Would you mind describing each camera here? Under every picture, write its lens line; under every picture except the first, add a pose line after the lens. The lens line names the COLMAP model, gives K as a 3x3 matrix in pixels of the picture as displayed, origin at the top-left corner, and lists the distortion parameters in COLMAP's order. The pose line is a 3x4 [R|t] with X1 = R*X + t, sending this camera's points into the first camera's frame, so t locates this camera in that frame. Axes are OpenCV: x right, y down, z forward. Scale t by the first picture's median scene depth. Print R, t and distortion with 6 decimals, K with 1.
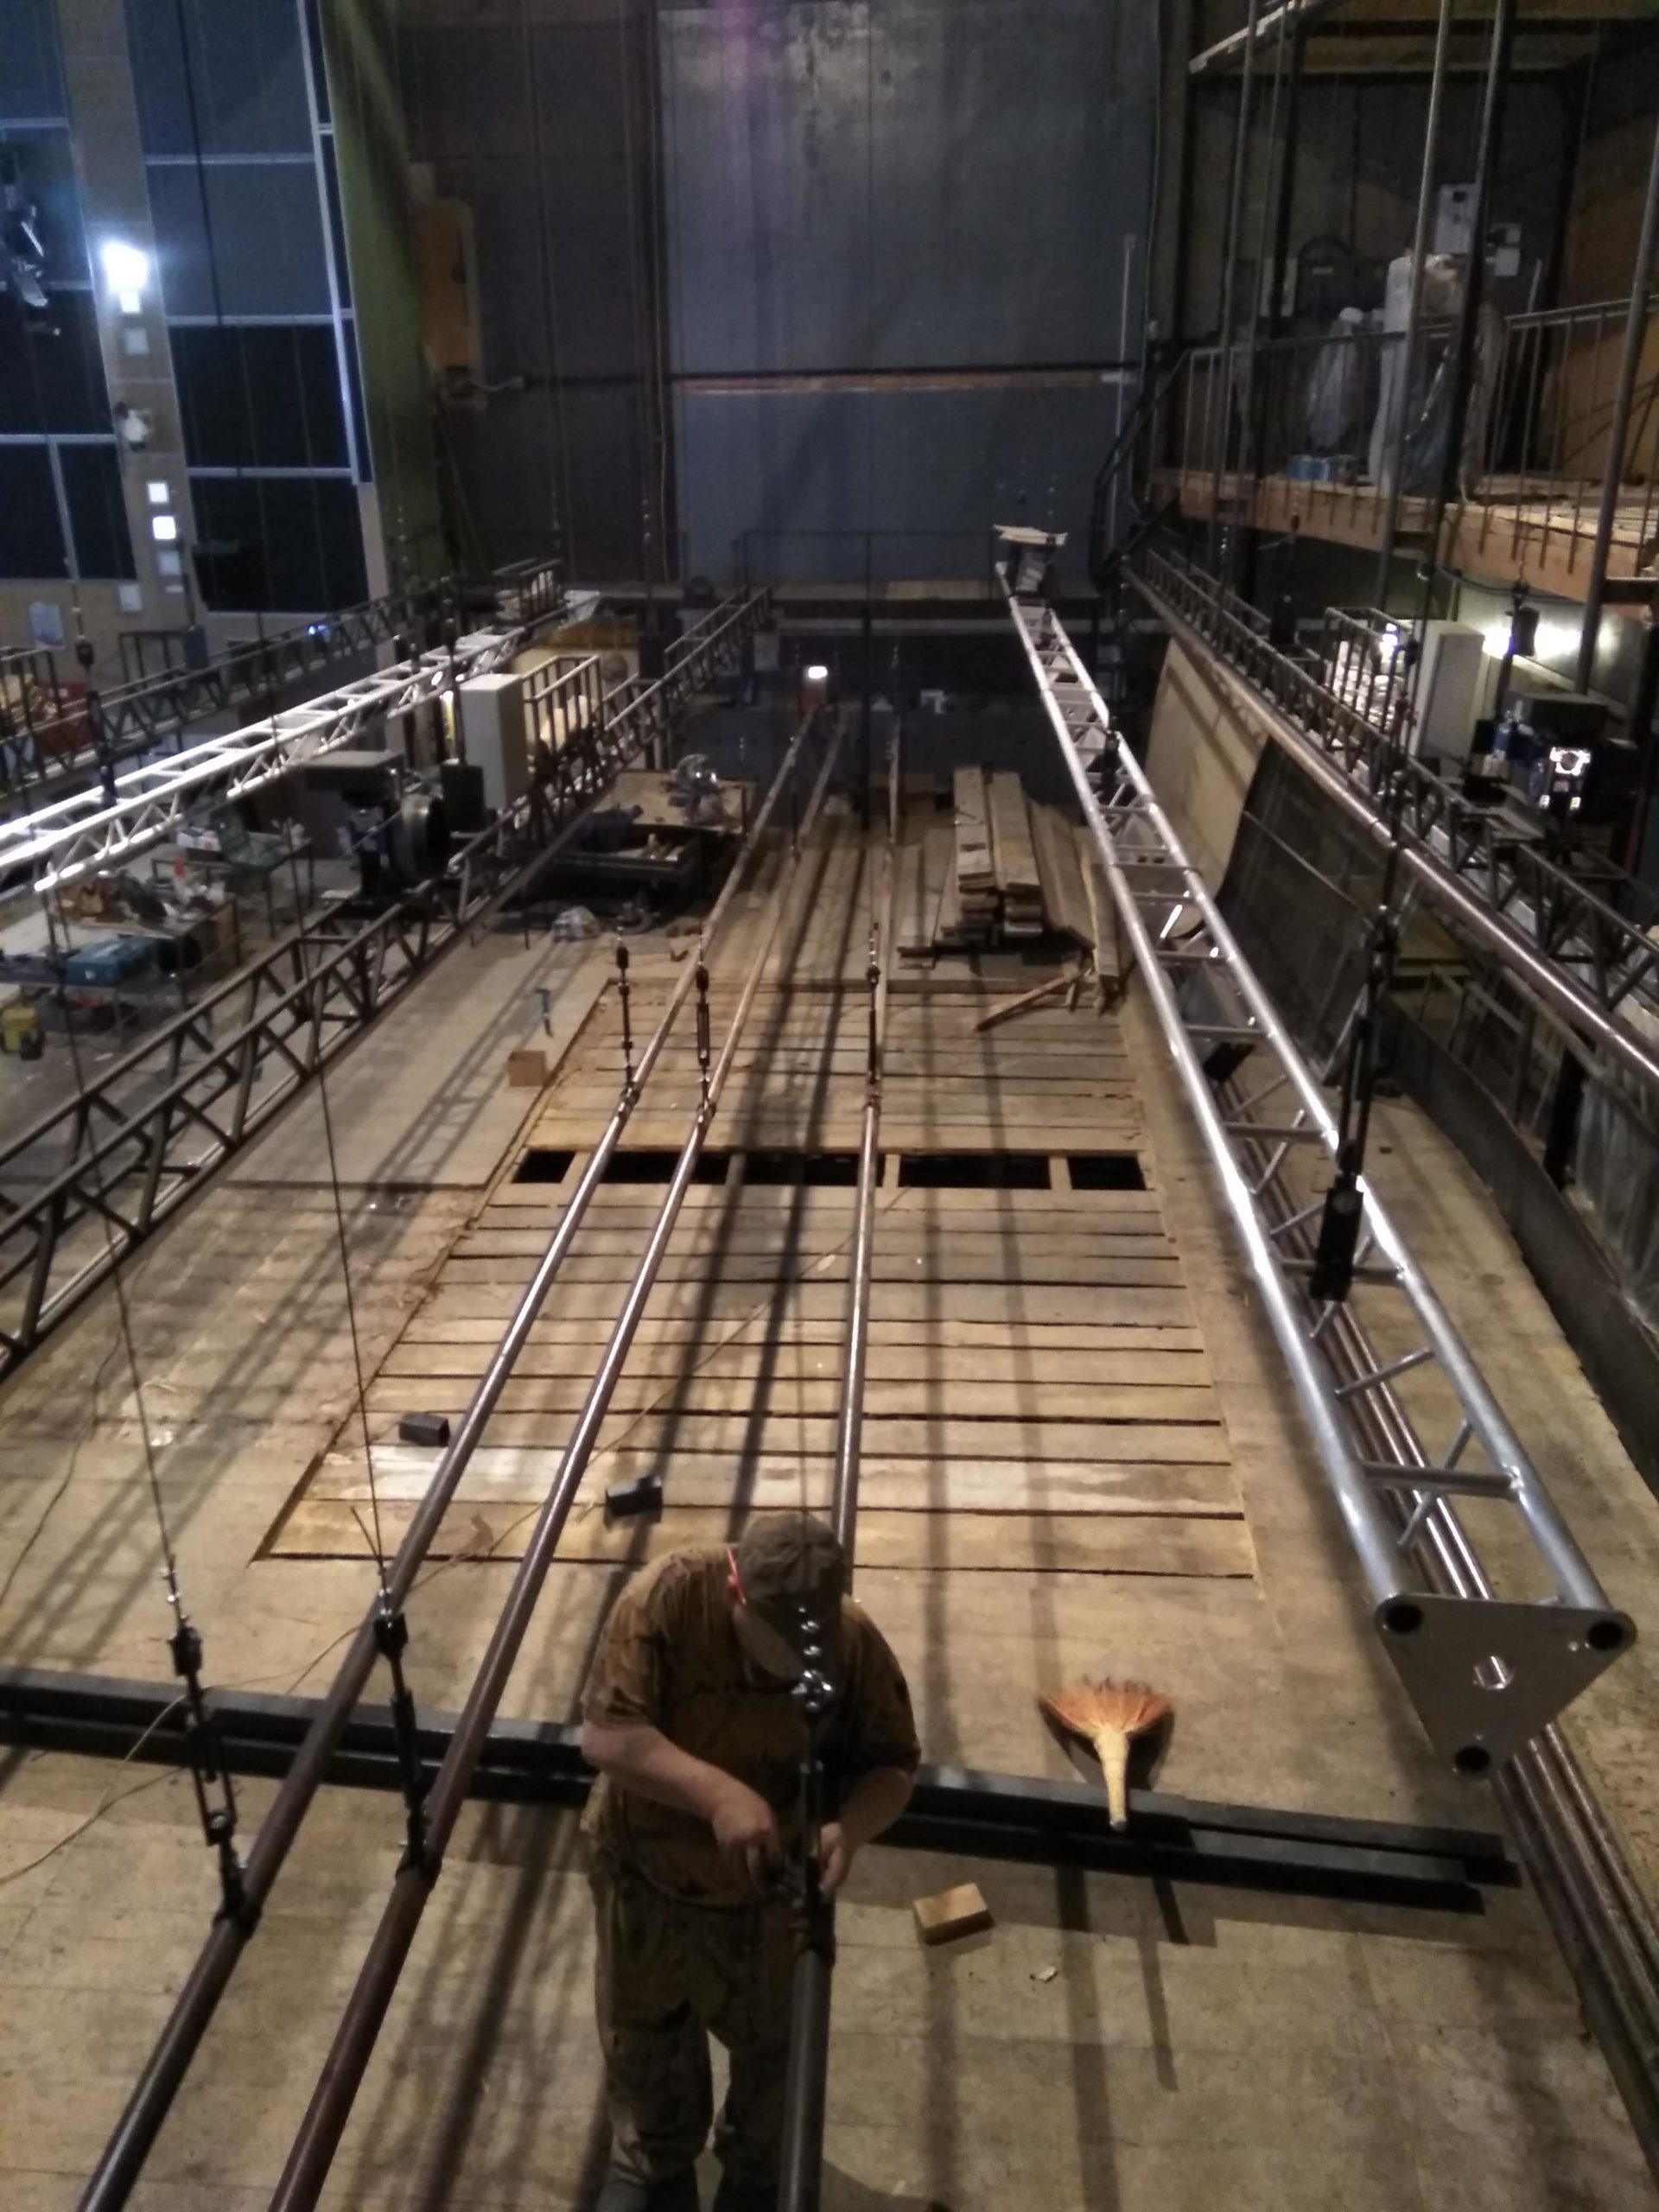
lens RADIAL K [[1669.4, 0, 828.1], [0, 1669.4, 1105.5], [0, 0, 1]] dist [0.014400, -0.000219]
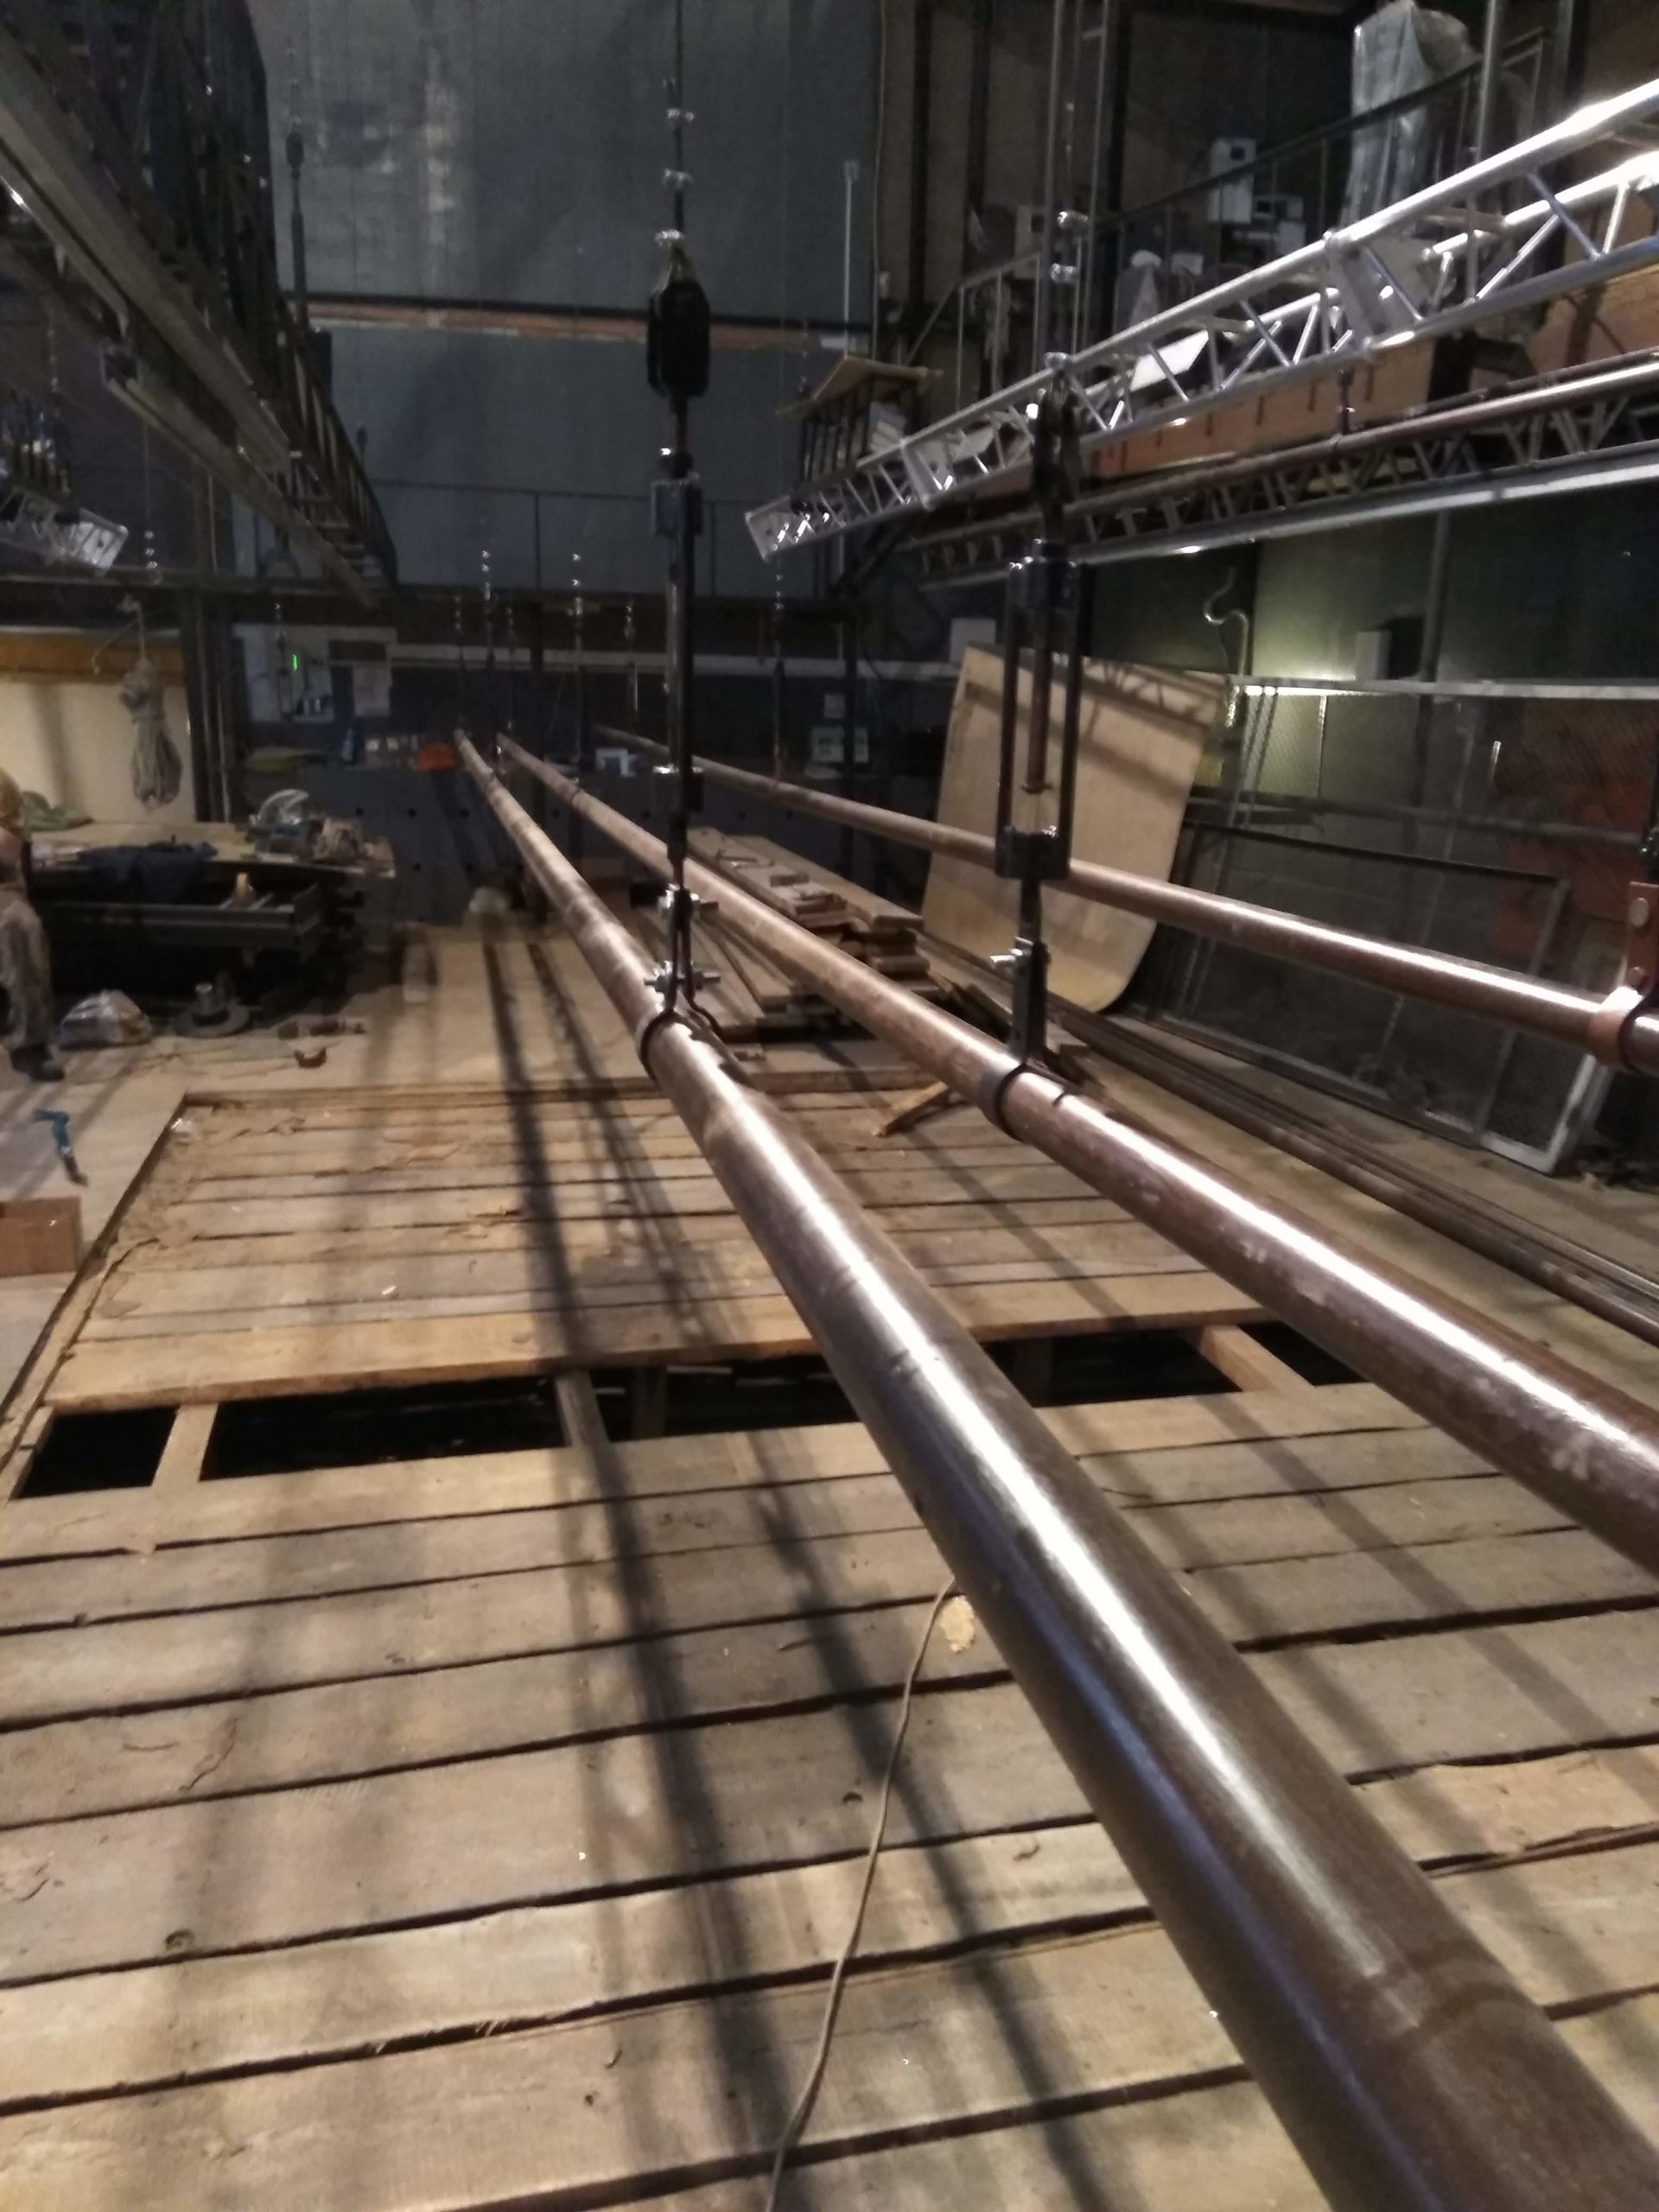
lens RADIAL K [[1669.4, 0, 834.4], [0, 1669.4, 1109.1], [0, 0, 1]] dist [0.014400, -0.000219]
pose [[0.955311, -0.038646, 0.293064, -0.083508], [0.081258, 0.987555, -0.134653, 0.017663], [-0.284213, 0.152449, 0.946563, 0.399587]]
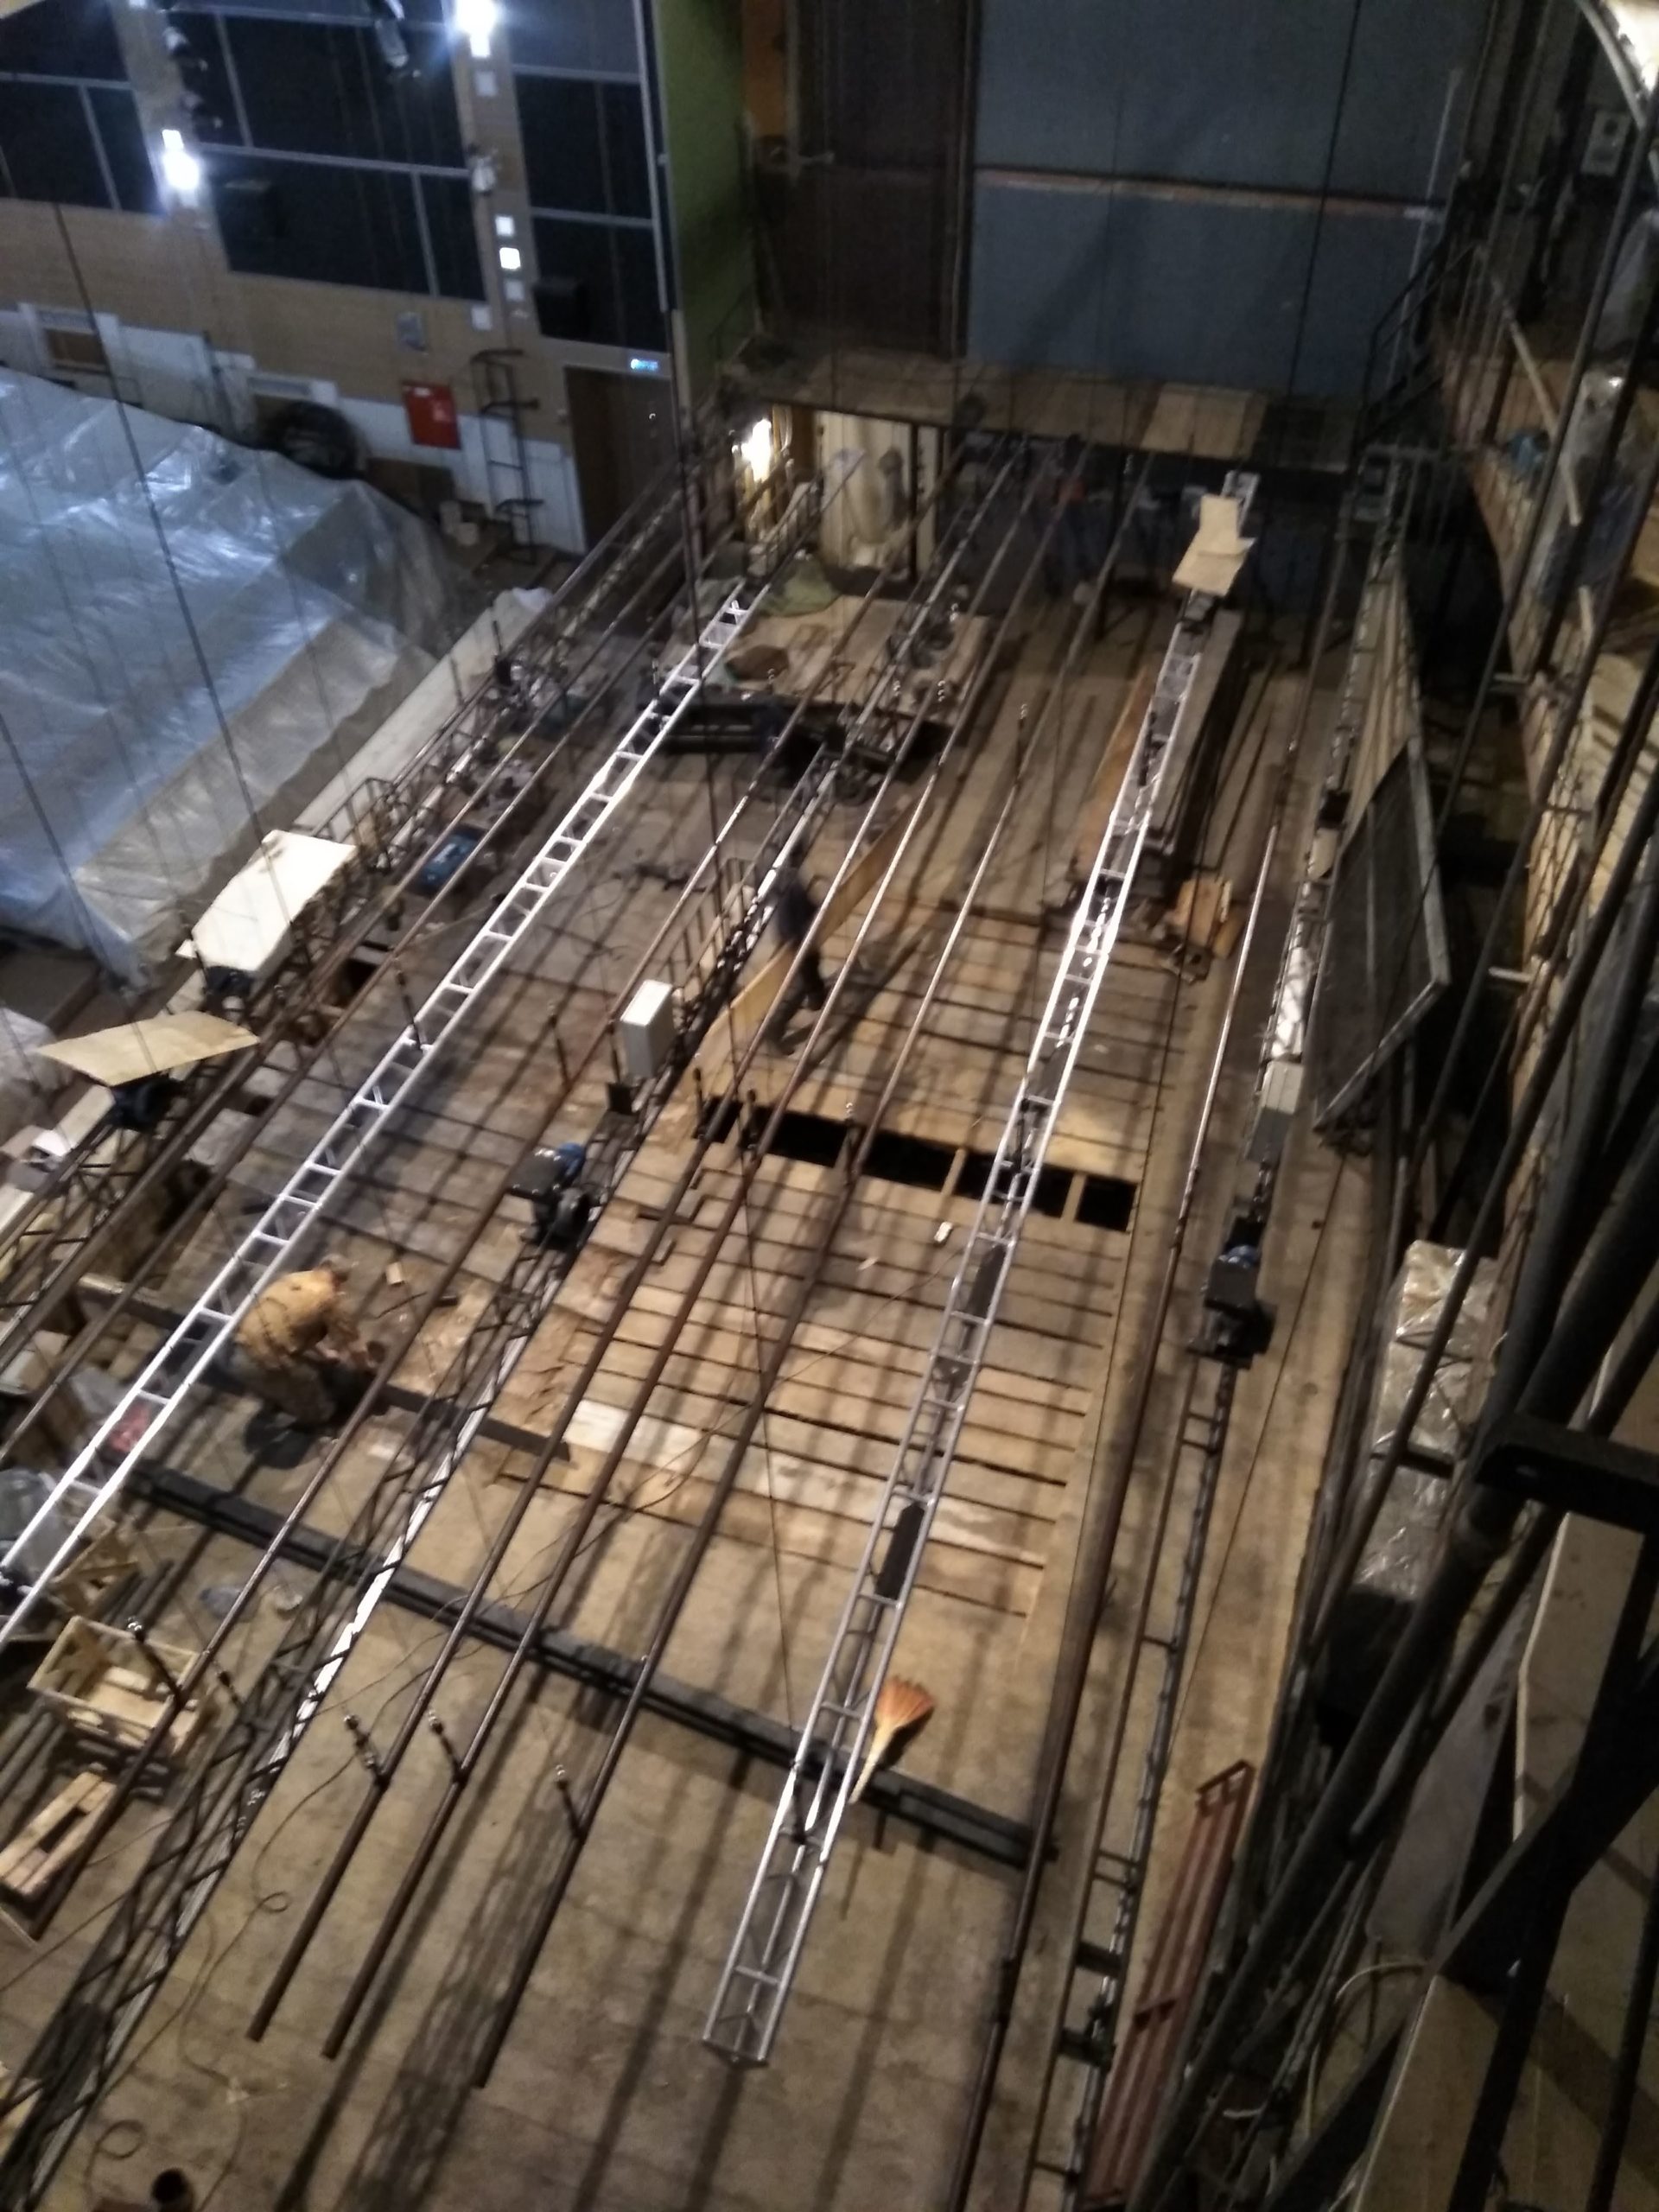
lens RADIAL K [[1669.4, 0, 832.5], [0, 1669.4, 1100.1], [0, 0, 1]] dist [0.014400, -0.000219]
pose [[0.969685, 0.170263, -0.175277, 0.121114], [-0.087981, 0.912451, 0.399616, -0.394358], [0.227971, -0.372081, 0.899769, -0.181560]]
